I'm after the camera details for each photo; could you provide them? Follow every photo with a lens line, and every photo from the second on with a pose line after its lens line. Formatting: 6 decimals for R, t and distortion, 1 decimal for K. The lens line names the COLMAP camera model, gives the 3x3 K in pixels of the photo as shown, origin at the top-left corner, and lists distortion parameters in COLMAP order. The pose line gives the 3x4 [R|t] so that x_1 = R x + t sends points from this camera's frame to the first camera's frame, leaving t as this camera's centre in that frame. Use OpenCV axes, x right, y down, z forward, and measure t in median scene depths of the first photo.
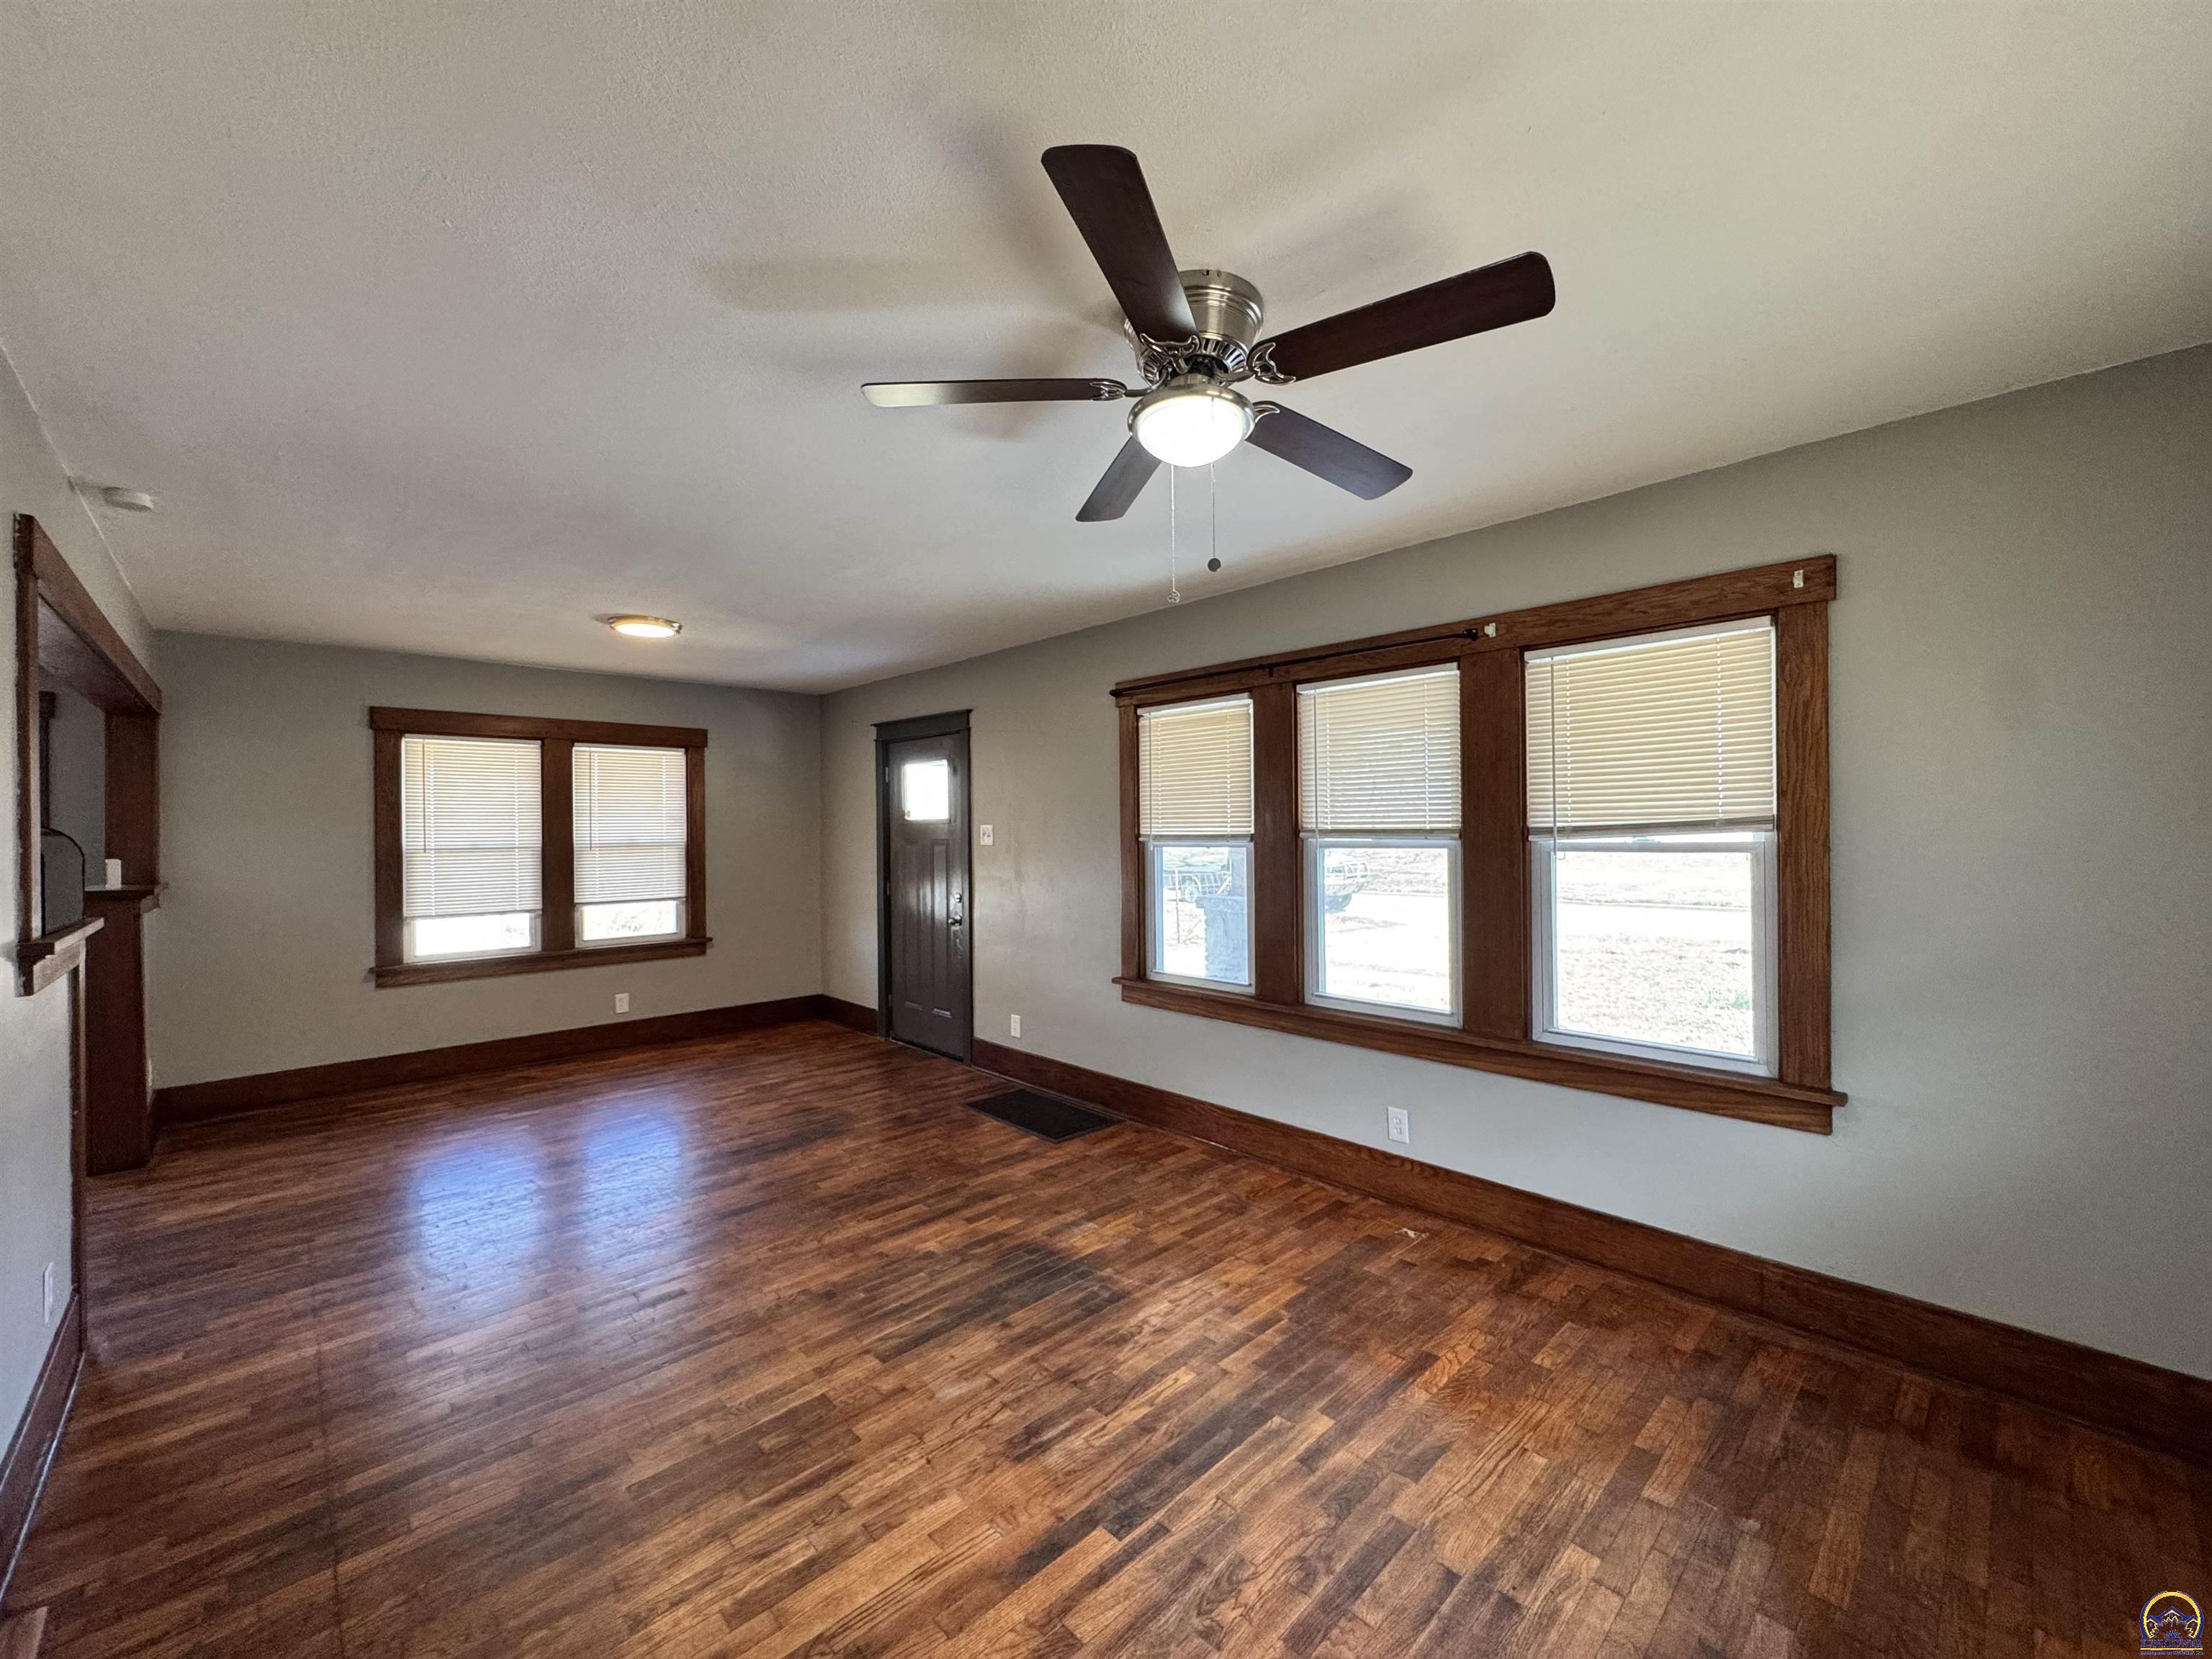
lens RADIAL K [[879.4, 0, 1096.3], [0, 879.4, 834.1], [0, 0, 1]] dist [-0.003272, 0.000798]
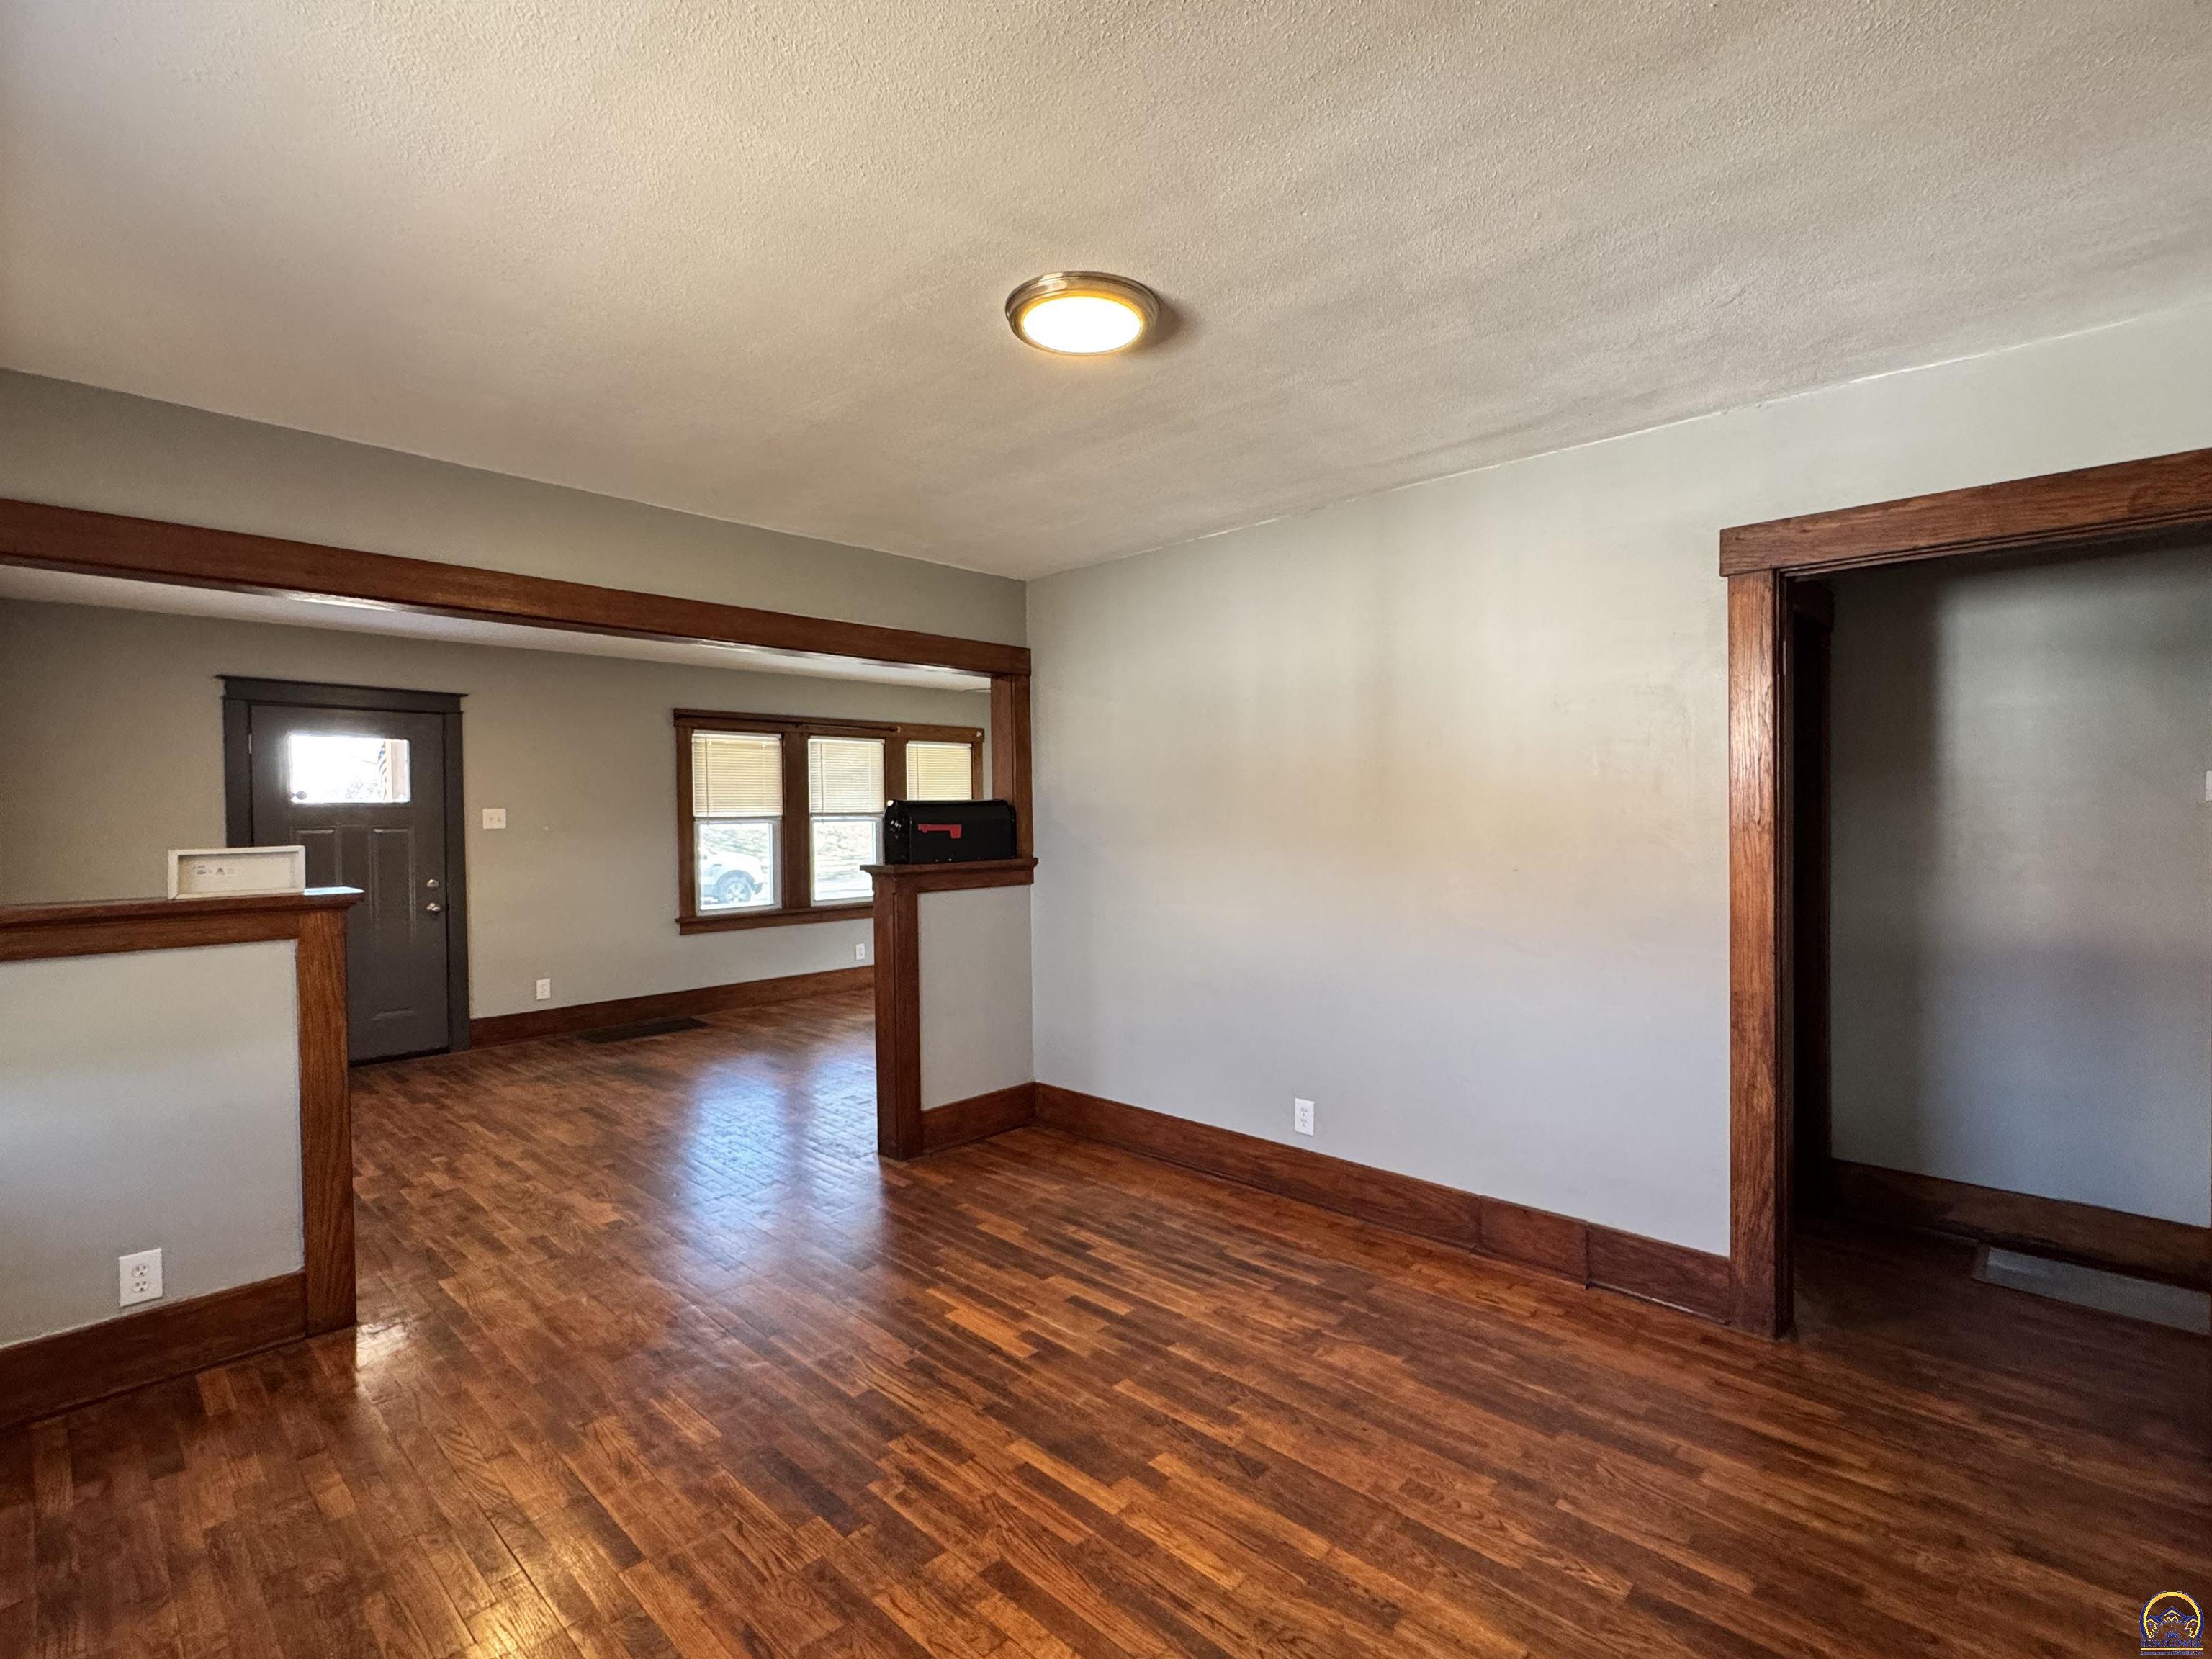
lens RADIAL K [[1036.1, 0, 1114.2], [0, 1036.1, 832.7], [0, 0, 1]] dist [-0.003805, 0.000287]
pose [[-0.059213, -0.010248, 0.998193, -1.857856], [0.016740, 0.999797, 0.011258, 0.021085], [-0.998105, 0.017376, -0.059030, 0.447139]]
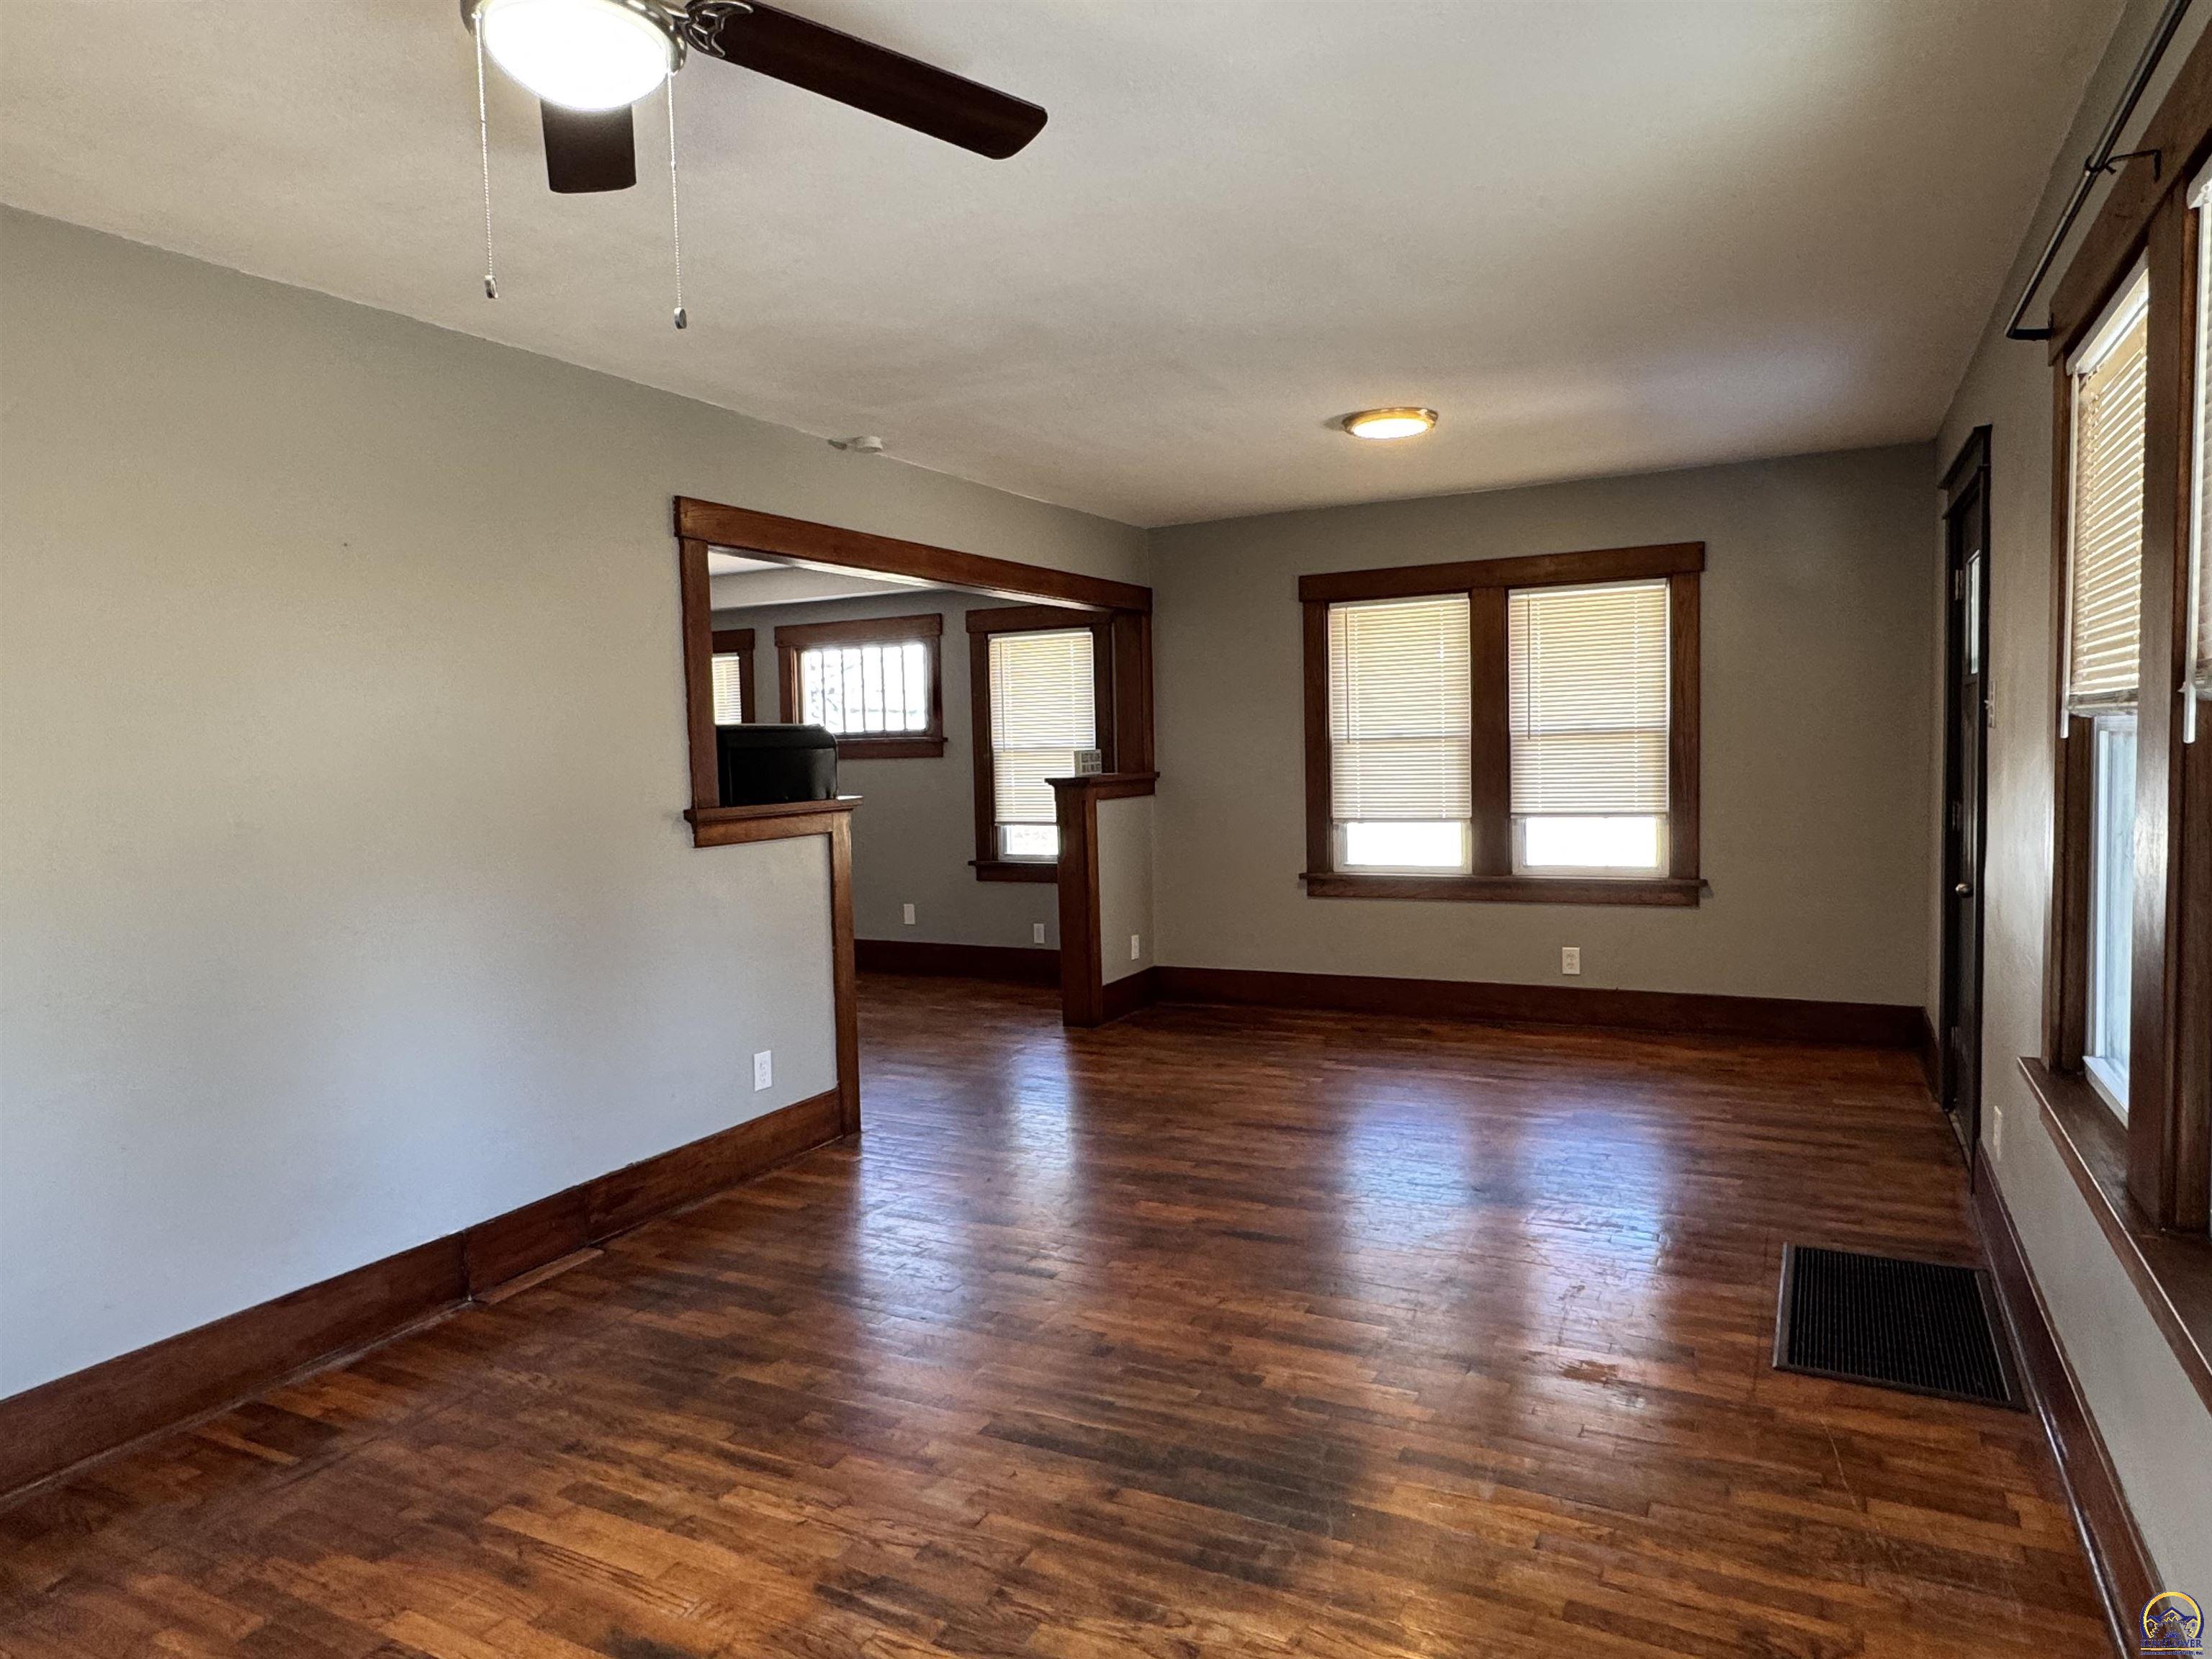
lens RADIAL K [[1364.3, 0, 1106.2], [0, 1364.3, 834.3], [0, 0, 1]] dist [-0.005602, 0.002223]
pose [[0.332282, 0.063752, -0.941023, 0.512620], [0.020549, 0.996987, 0.074800, 0.007204], [0.942956, -0.044191, 0.329970, 0.449541]]
